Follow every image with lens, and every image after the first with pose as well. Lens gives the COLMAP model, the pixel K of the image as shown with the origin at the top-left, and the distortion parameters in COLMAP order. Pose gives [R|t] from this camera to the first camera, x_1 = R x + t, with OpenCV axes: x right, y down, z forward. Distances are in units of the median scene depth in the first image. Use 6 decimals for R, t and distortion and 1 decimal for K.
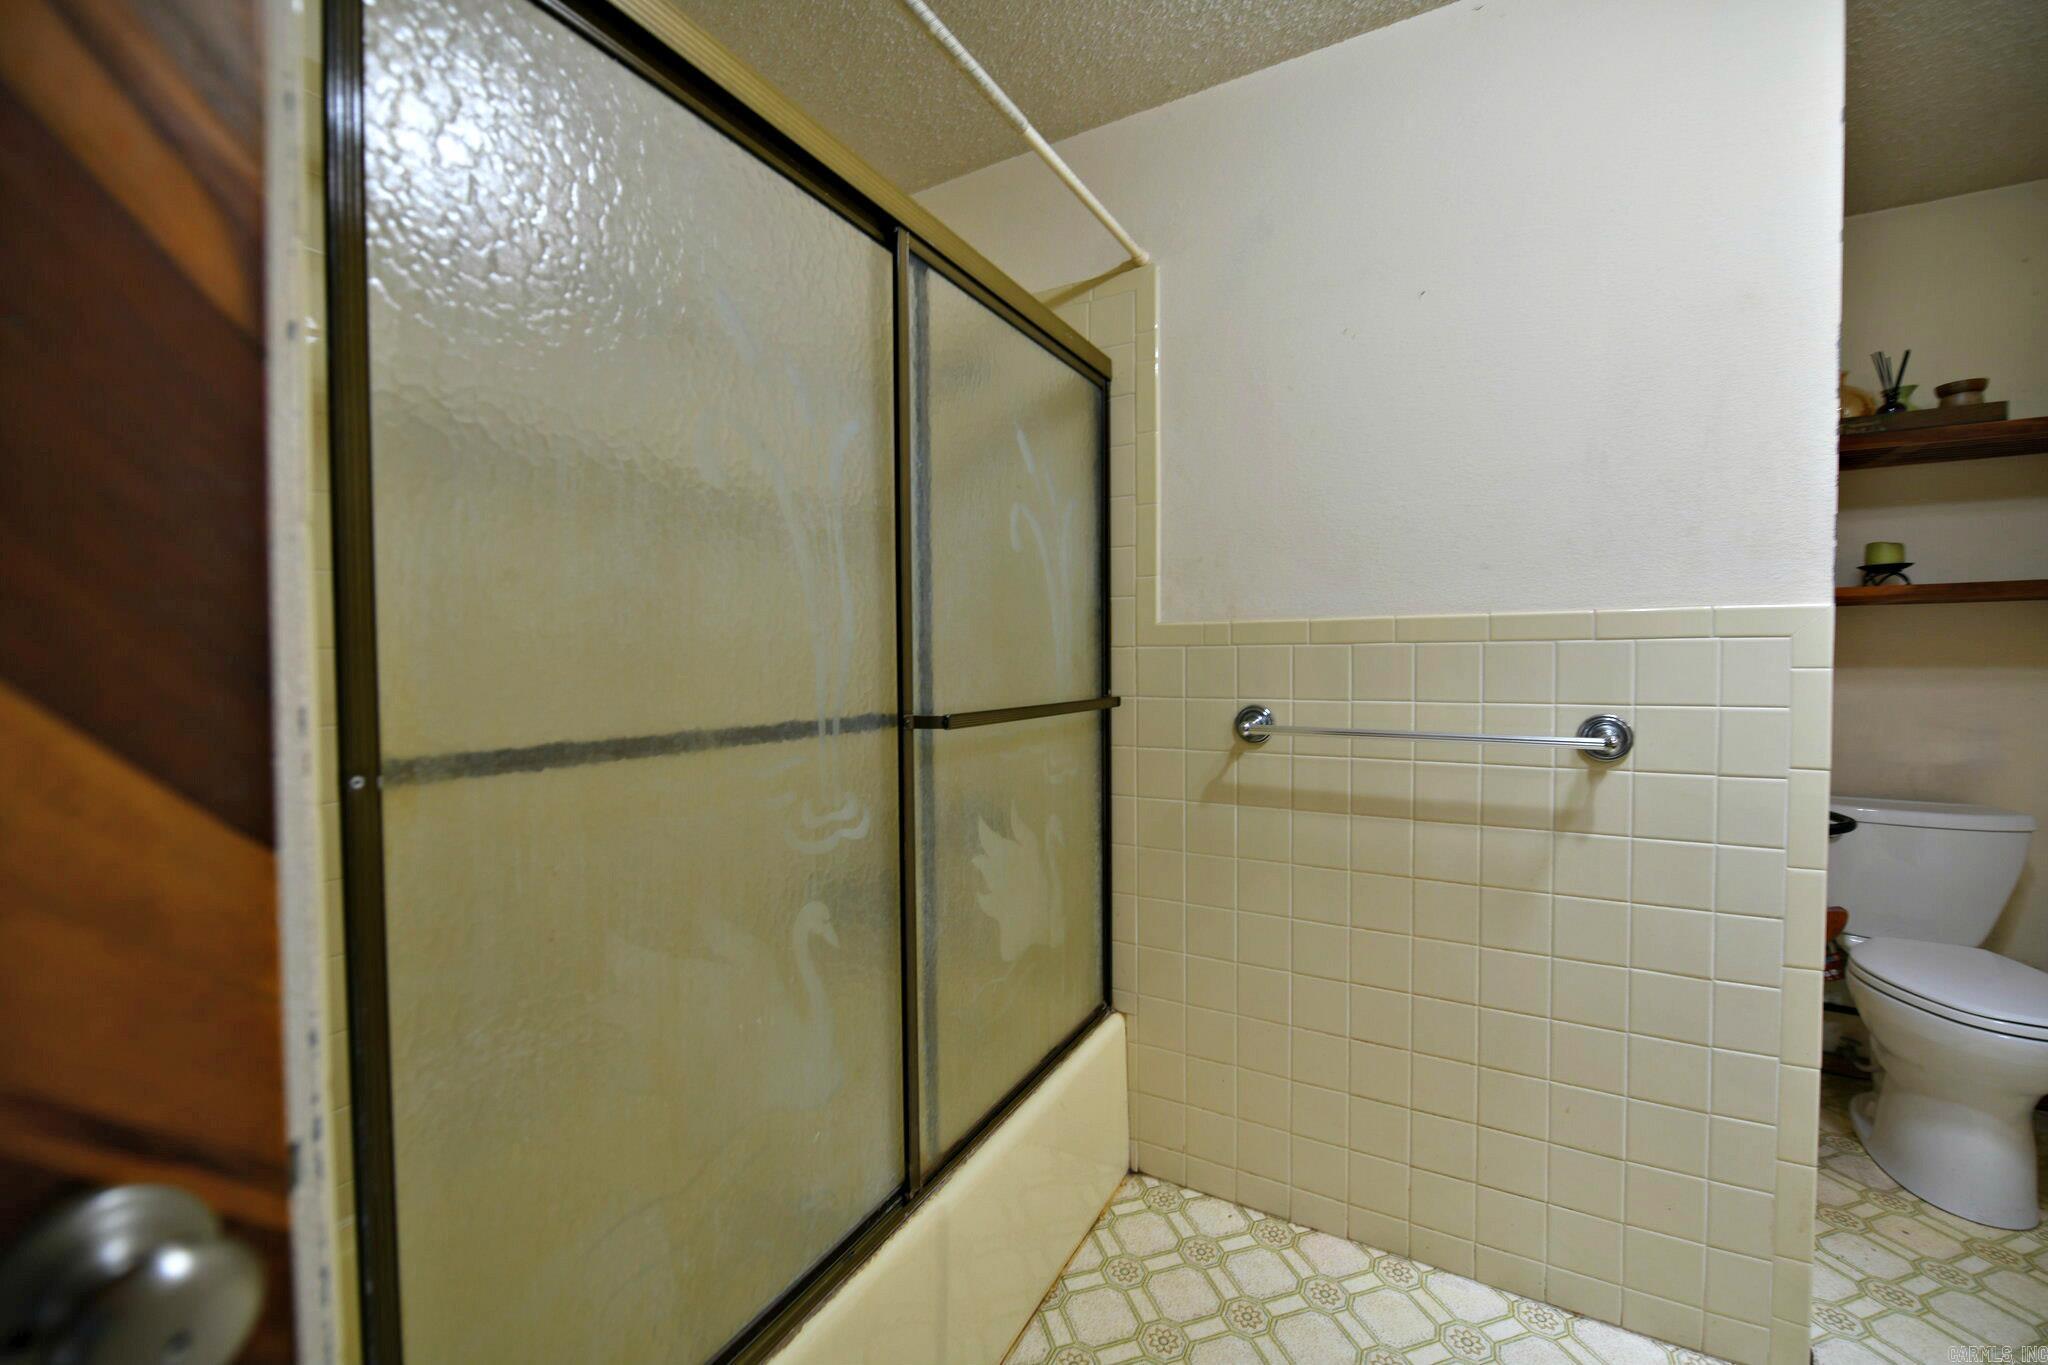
lens RADIAL K [[803.2, 0, 1031.0], [0, 803.2, 684.5], [0, 0, 1]] dist [-0.007919, -0.000165]
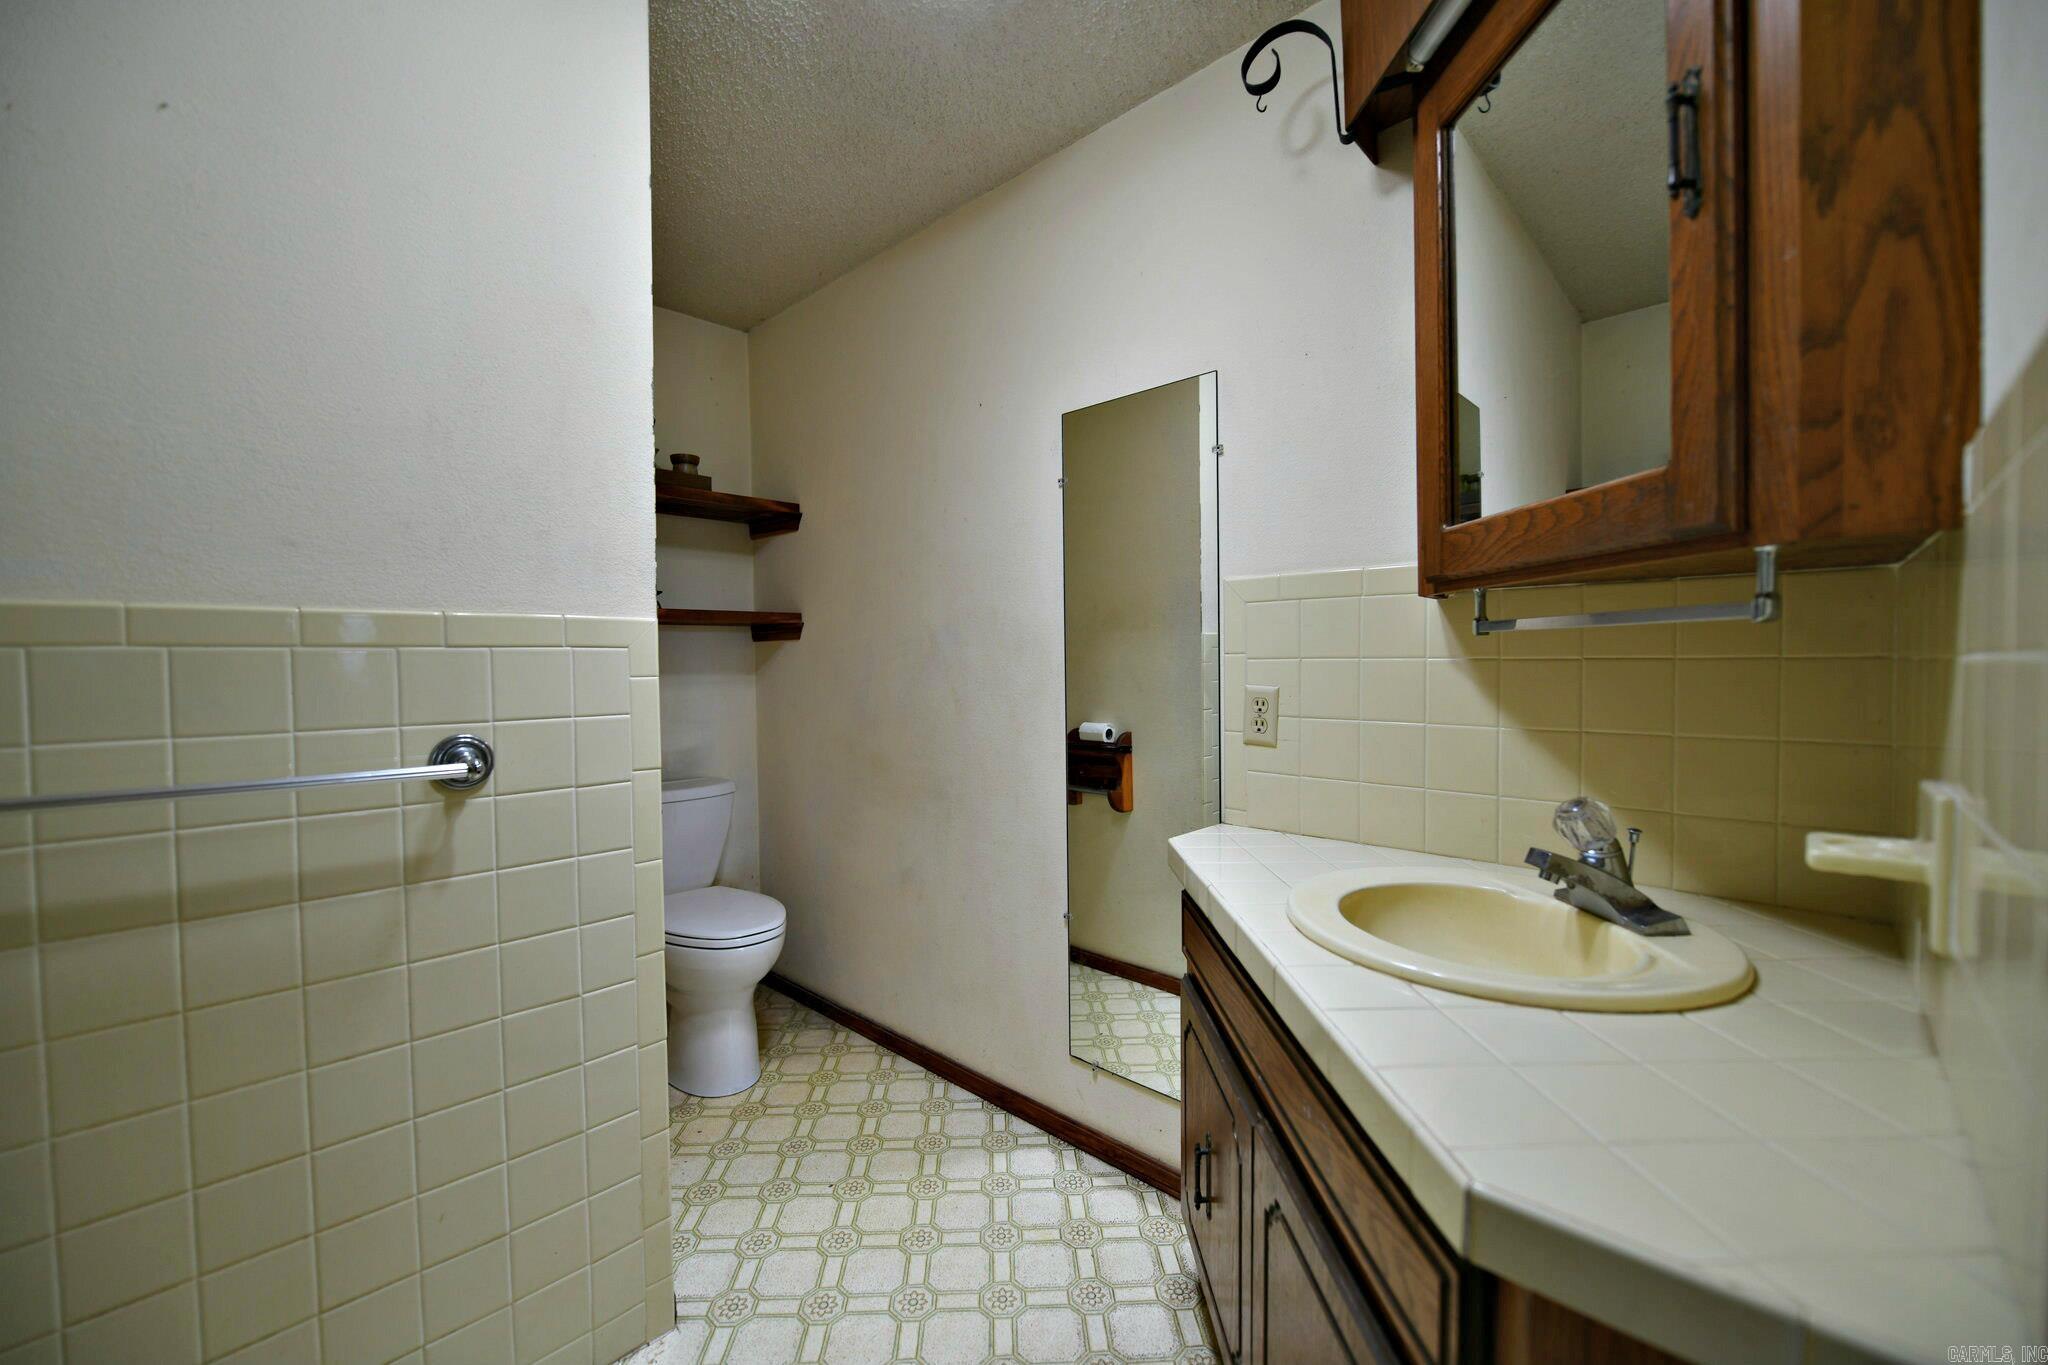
lens RADIAL K [[811.2, 0, 1024.9], [0, 811.2, 684.0], [0, 0, 1]] dist [-0.007815, -0.000041]
pose [[0.259415, -0.022964, 0.965493, 0.040137], [0.036899, 0.999223, 0.013852, -0.006363], [-0.965061, 0.032032, 0.260061, 0.188164]]
